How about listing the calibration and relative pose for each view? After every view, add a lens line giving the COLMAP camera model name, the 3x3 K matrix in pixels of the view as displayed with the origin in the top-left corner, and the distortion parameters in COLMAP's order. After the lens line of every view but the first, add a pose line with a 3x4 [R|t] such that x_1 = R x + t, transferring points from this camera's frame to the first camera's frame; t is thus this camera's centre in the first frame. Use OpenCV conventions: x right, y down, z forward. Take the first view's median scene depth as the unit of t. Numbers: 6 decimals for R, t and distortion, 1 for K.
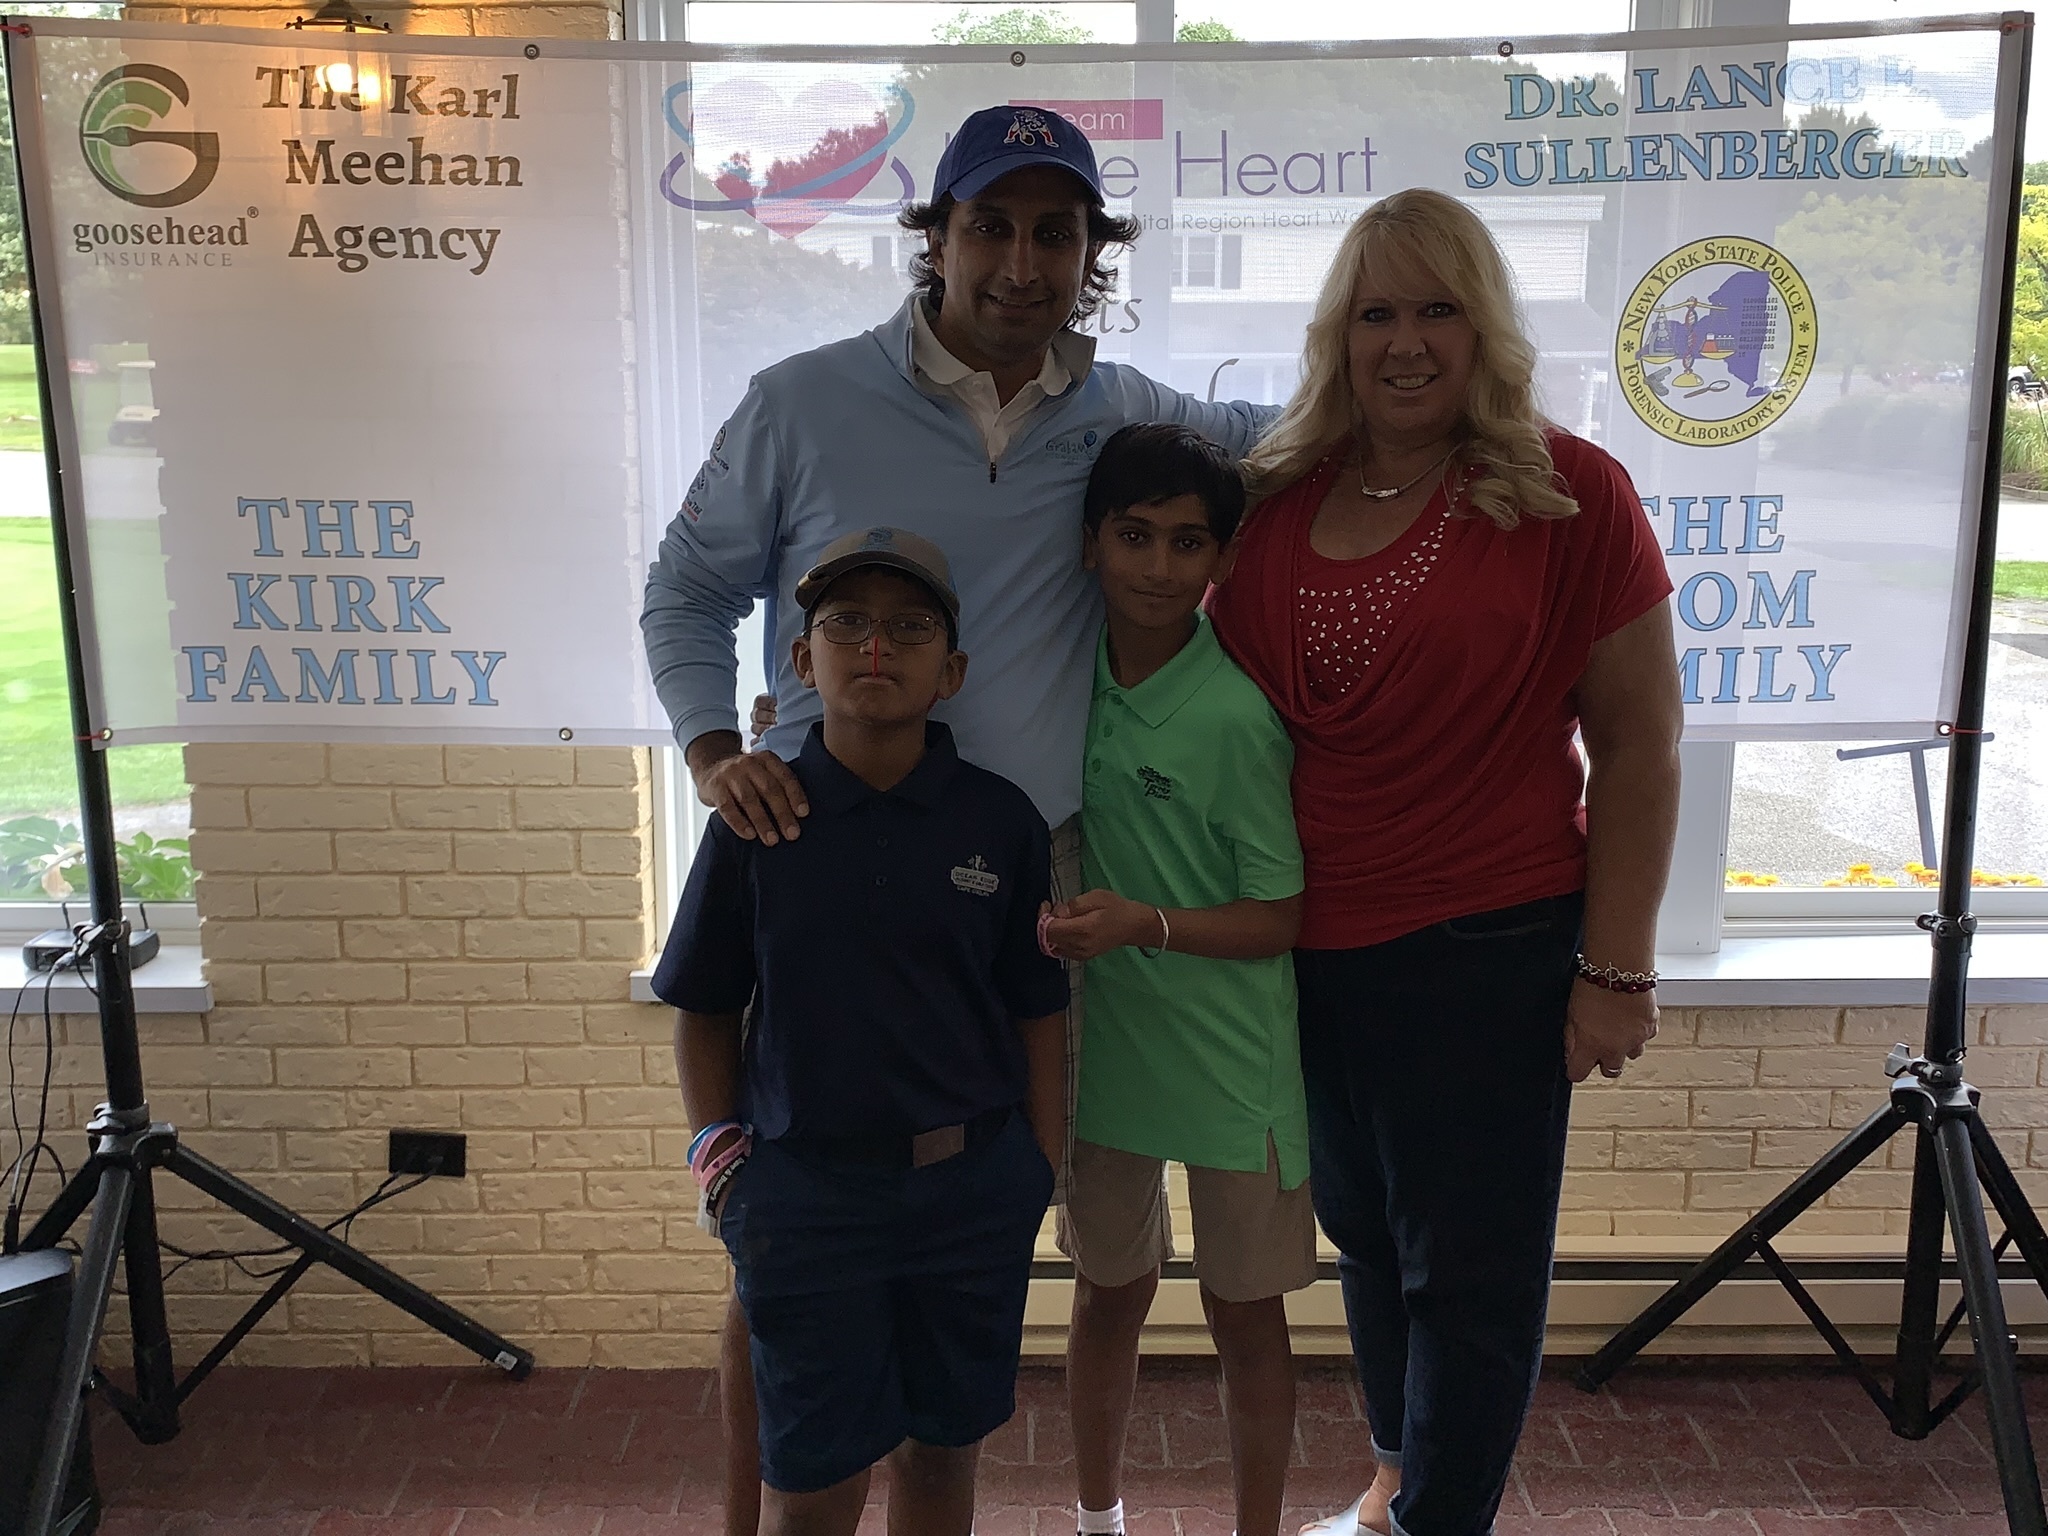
lens RADIAL K [[2151.2, 0, 1026.3], [0, 2151.2, 711.0], [0, 0, 1]] dist [0.004336, 0.008599]
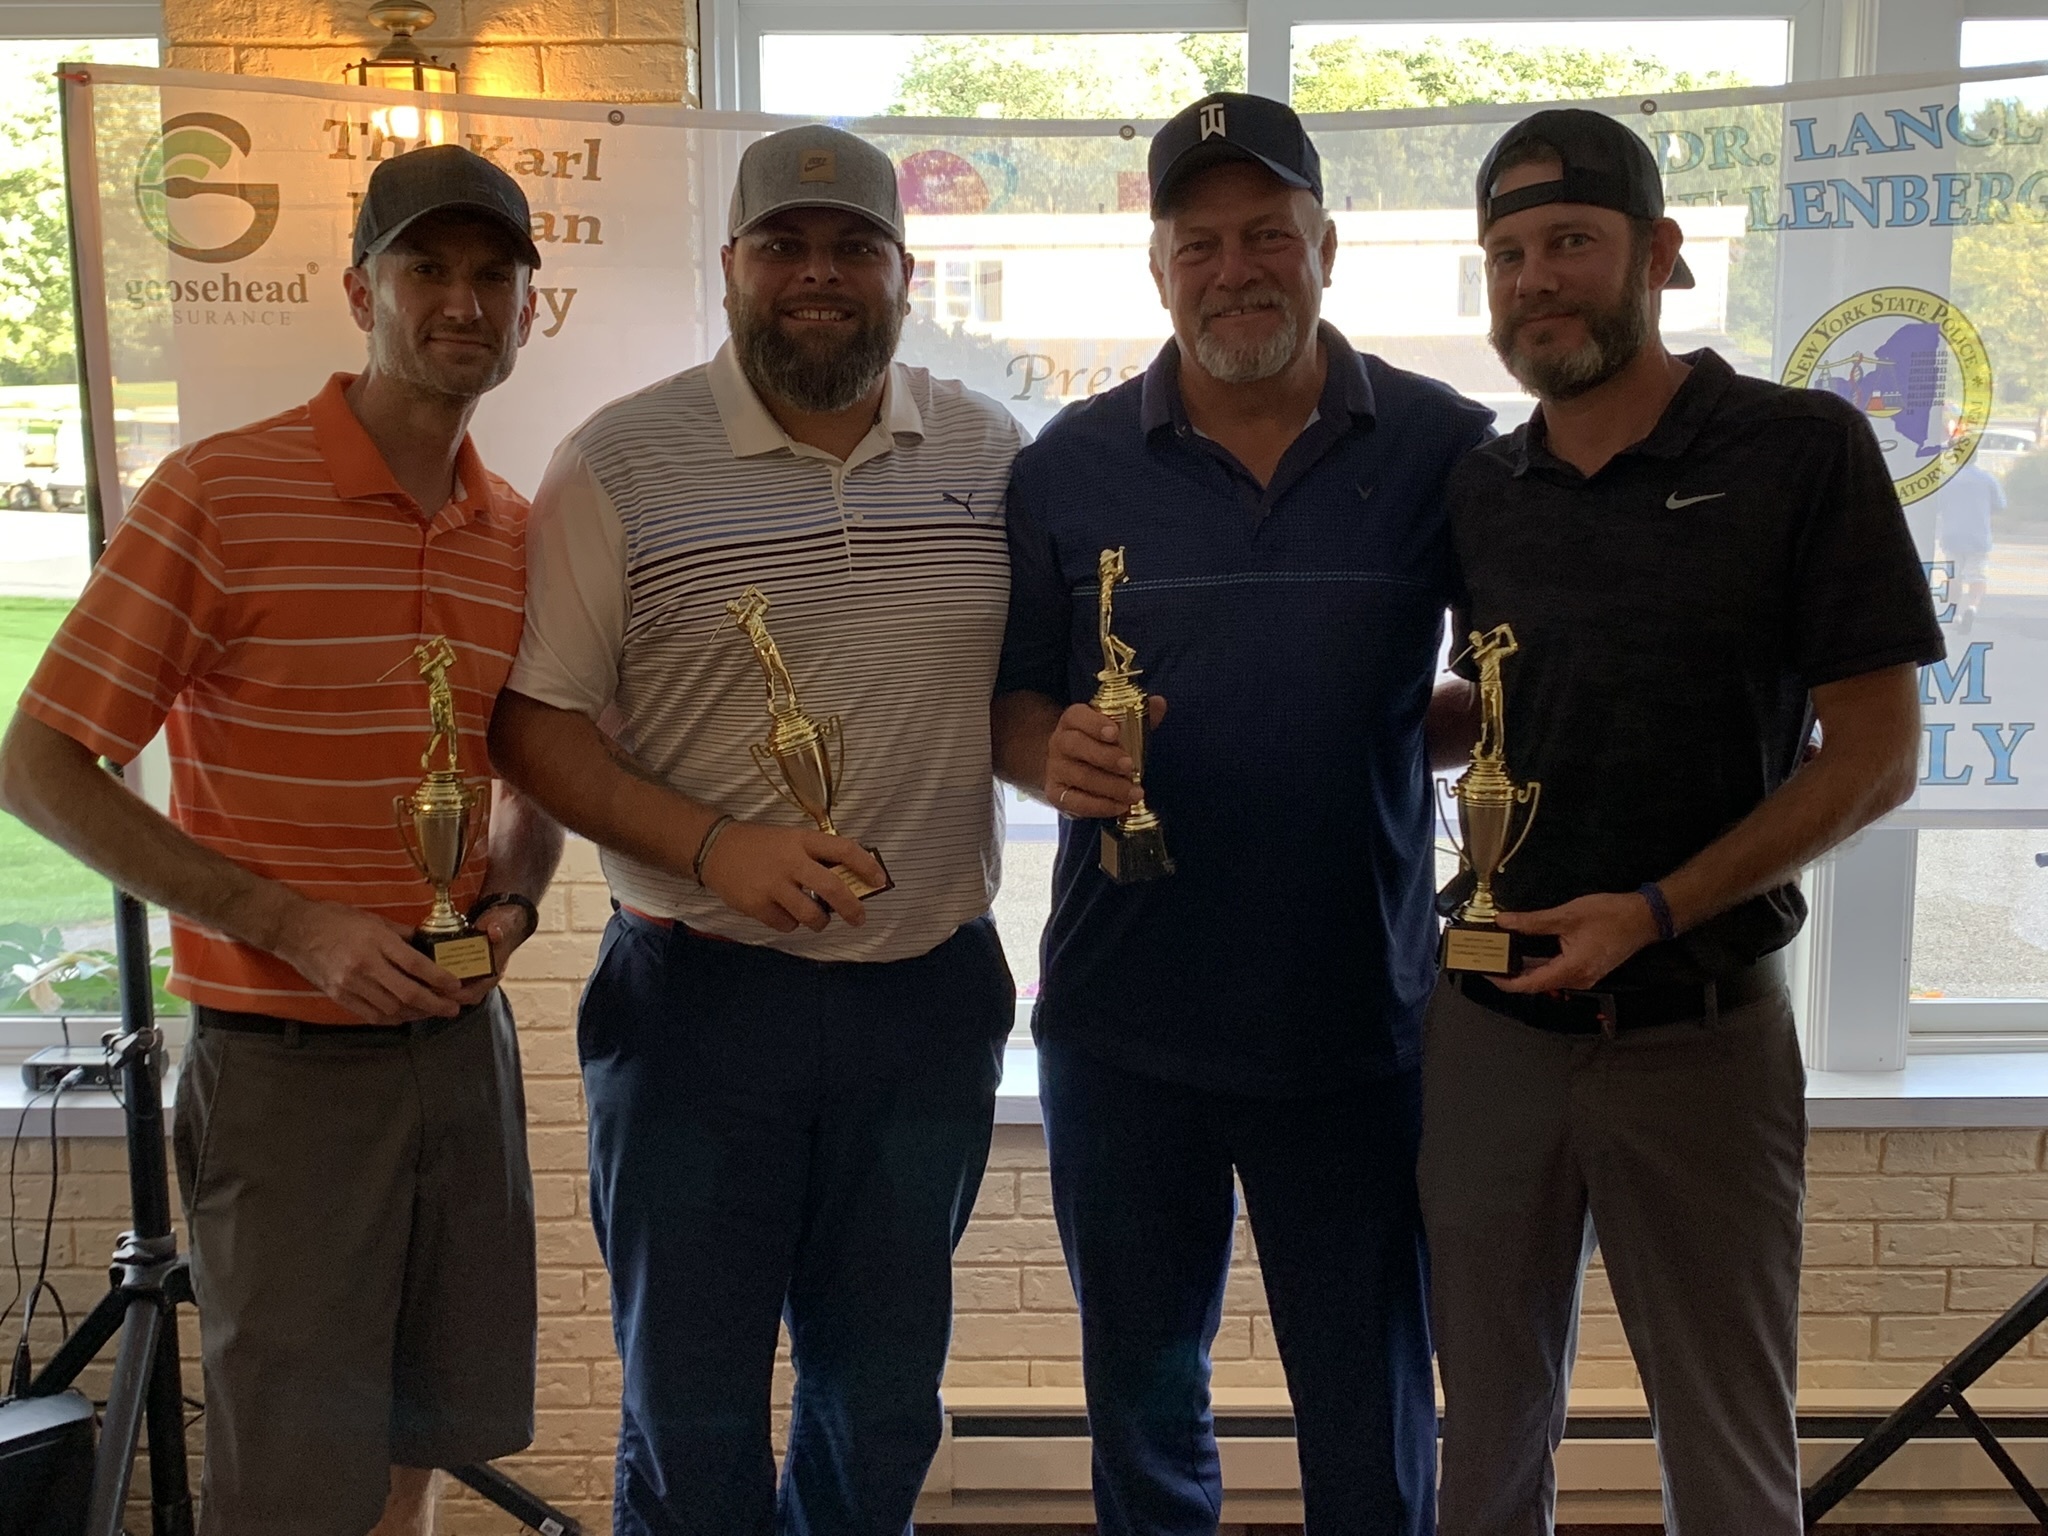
lens RADIAL K [[2588.9, 0, 1021.7], [0, 2588.9, 725.3], [0, 0, 1]] dist [0.375579, -1.292812]
pose [[0.999794, -0.001897, -0.020184, -0.025165], [0.001169, 0.999350, -0.036021, 0.008402], [0.020239, 0.035990, 0.999147, -0.124867]]
